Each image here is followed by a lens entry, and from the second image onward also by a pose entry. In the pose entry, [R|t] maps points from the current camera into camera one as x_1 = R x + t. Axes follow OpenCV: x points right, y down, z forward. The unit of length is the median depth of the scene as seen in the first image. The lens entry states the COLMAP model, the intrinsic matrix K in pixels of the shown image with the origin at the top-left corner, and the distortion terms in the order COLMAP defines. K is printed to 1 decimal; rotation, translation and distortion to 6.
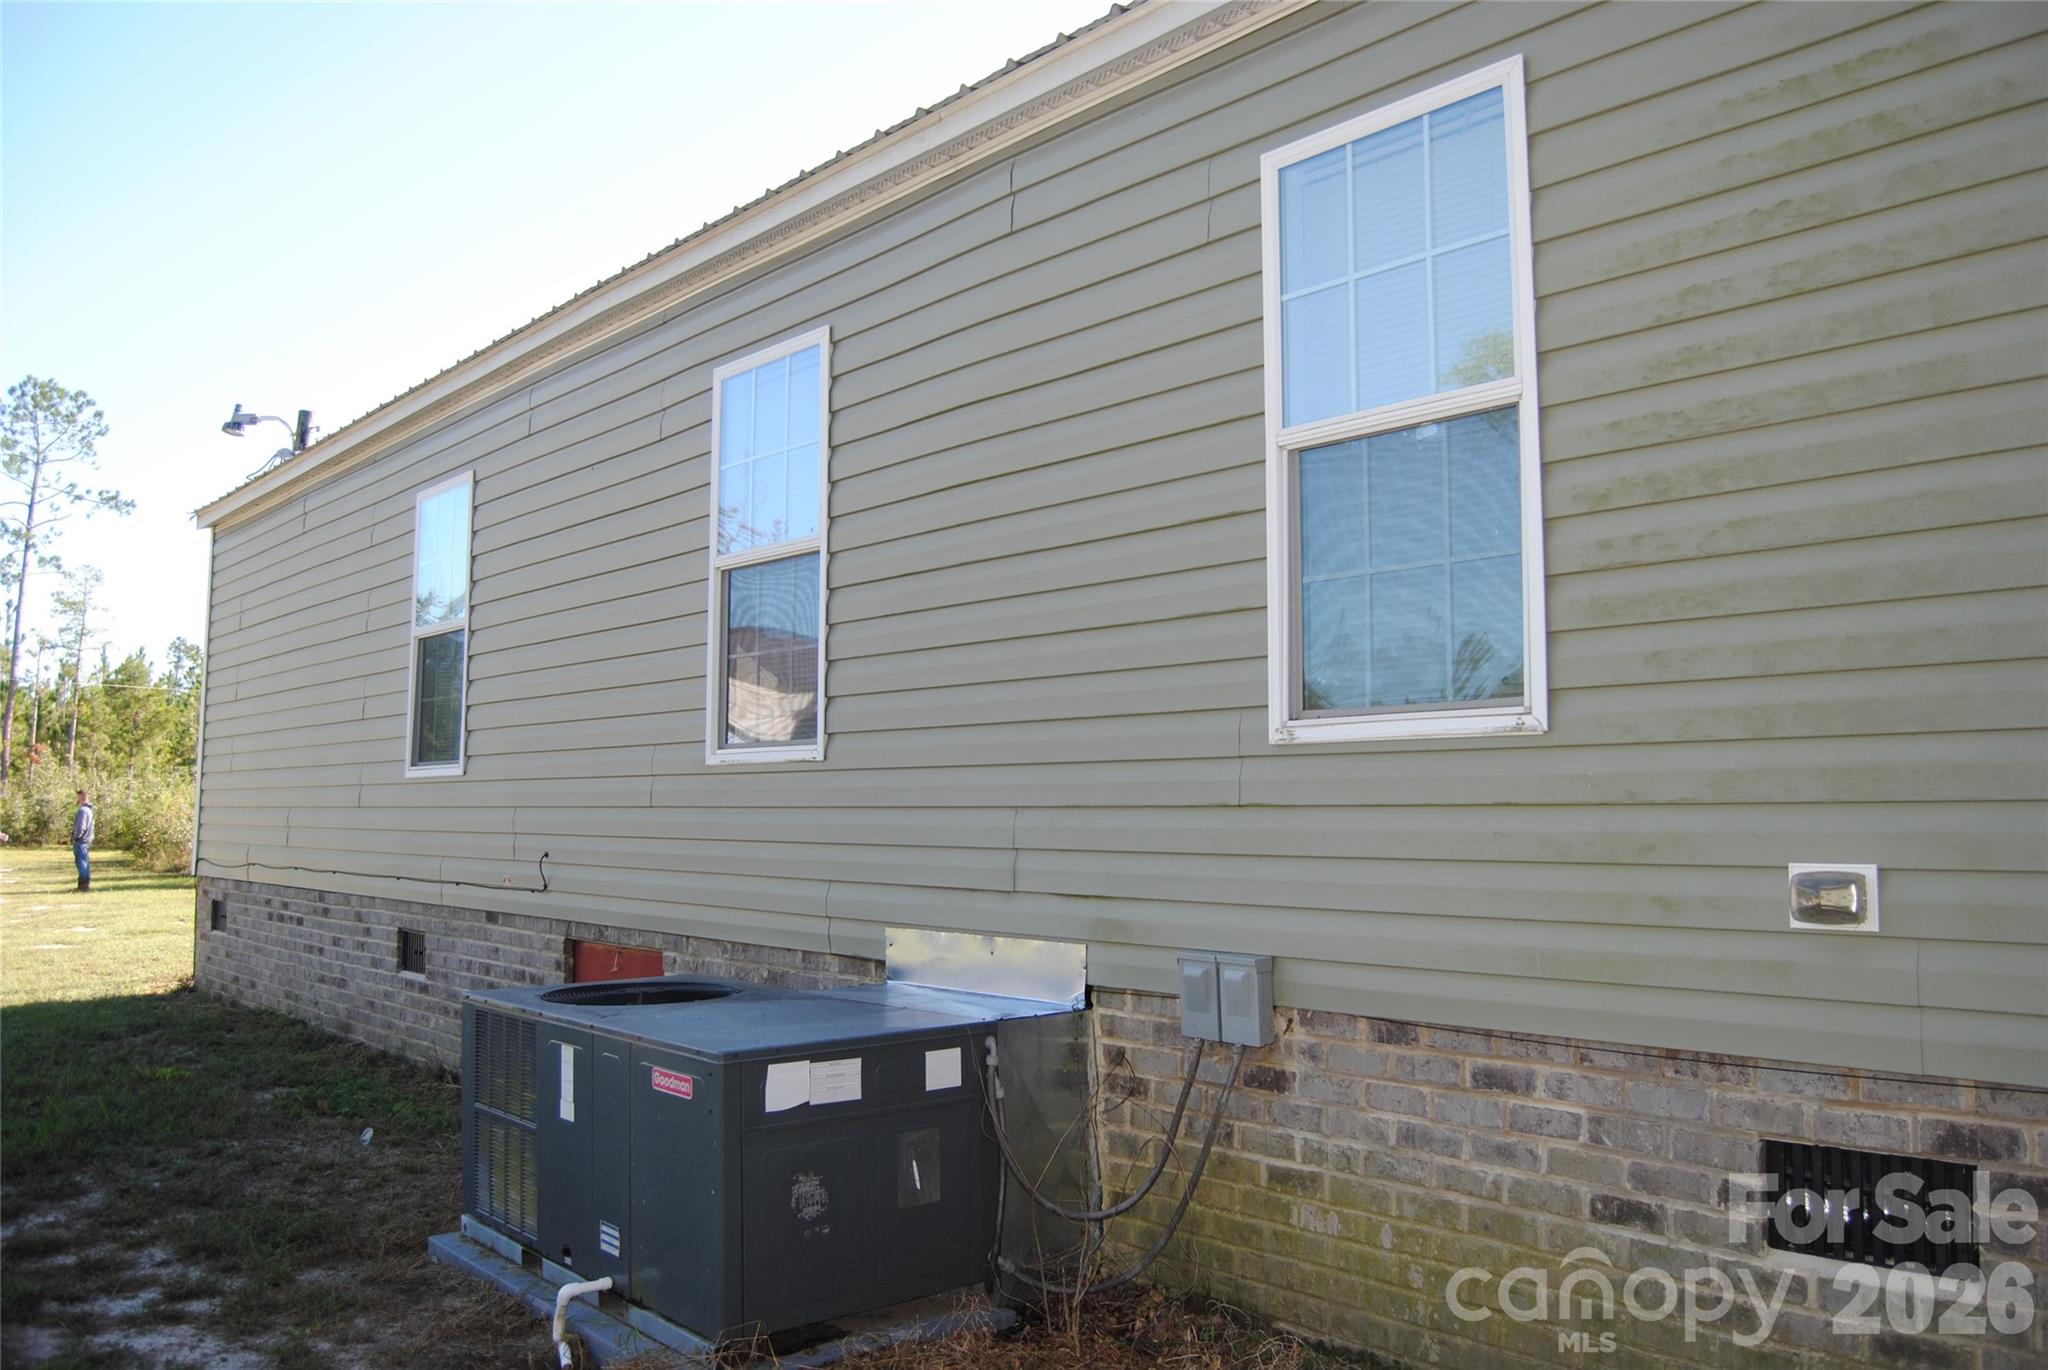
lens RADIAL K [[1640.6, 0, 1026.7], [0, 1640.6, 689.0], [0, 0, 1]] dist [-0.080894, 0.027494]
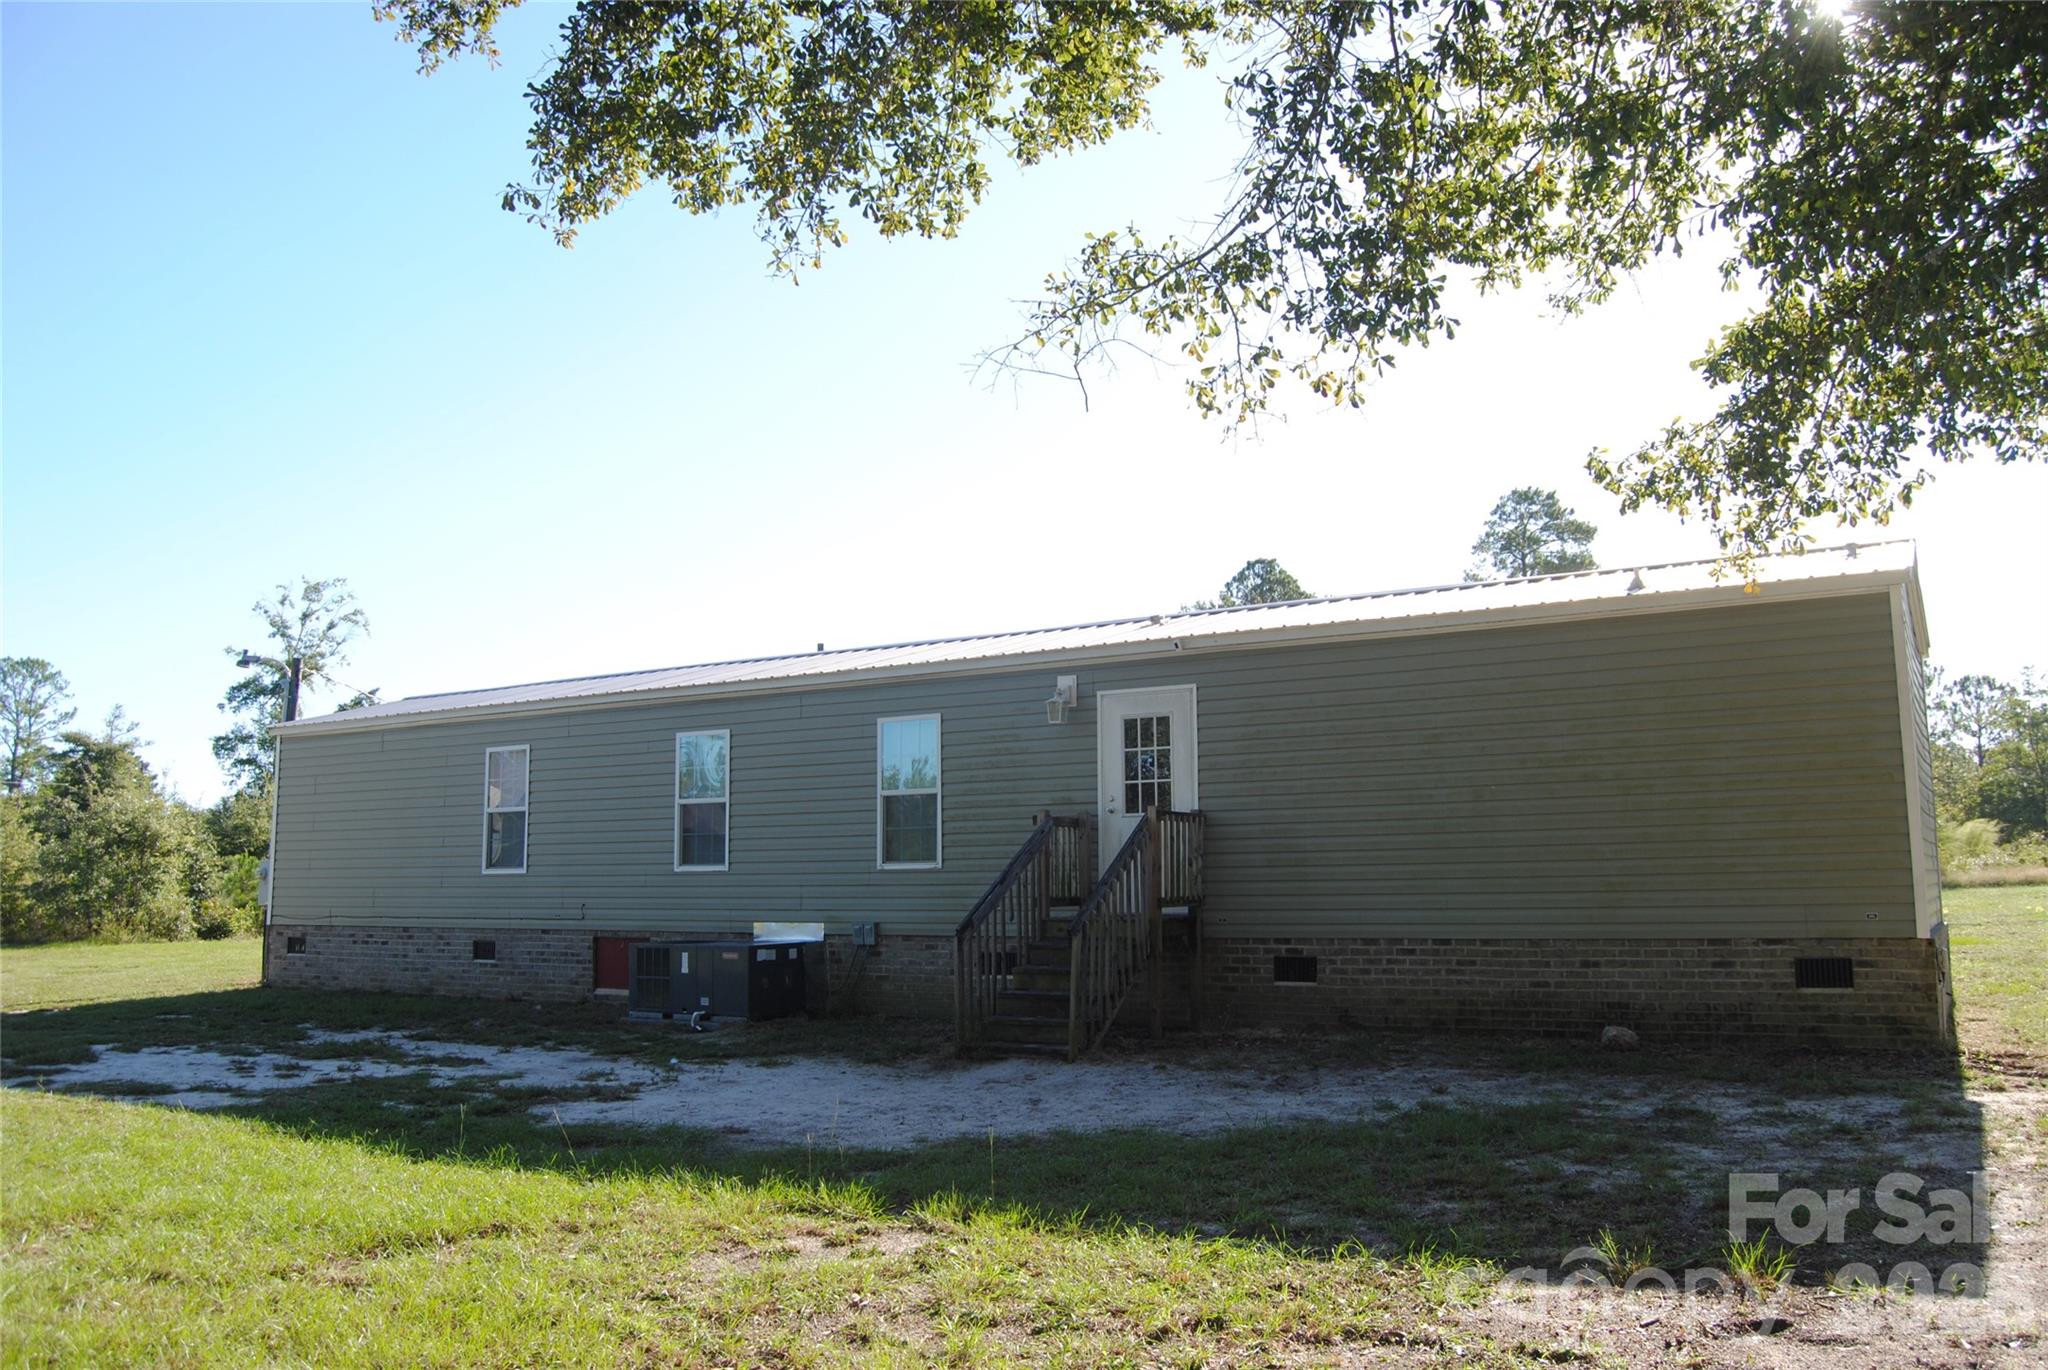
lens RADIAL K [[1640.6, 0, 1020.1], [0, 1640.6, 685.3], [0, 0, 1]] dist [-0.080894, 0.027494]
pose [[0.956528, 0.025347, 0.290538, -0.647475], [-0.012000, 0.998793, -0.047629, -0.214354], [-0.291395, 0.042072, 0.955677, -2.756489]]
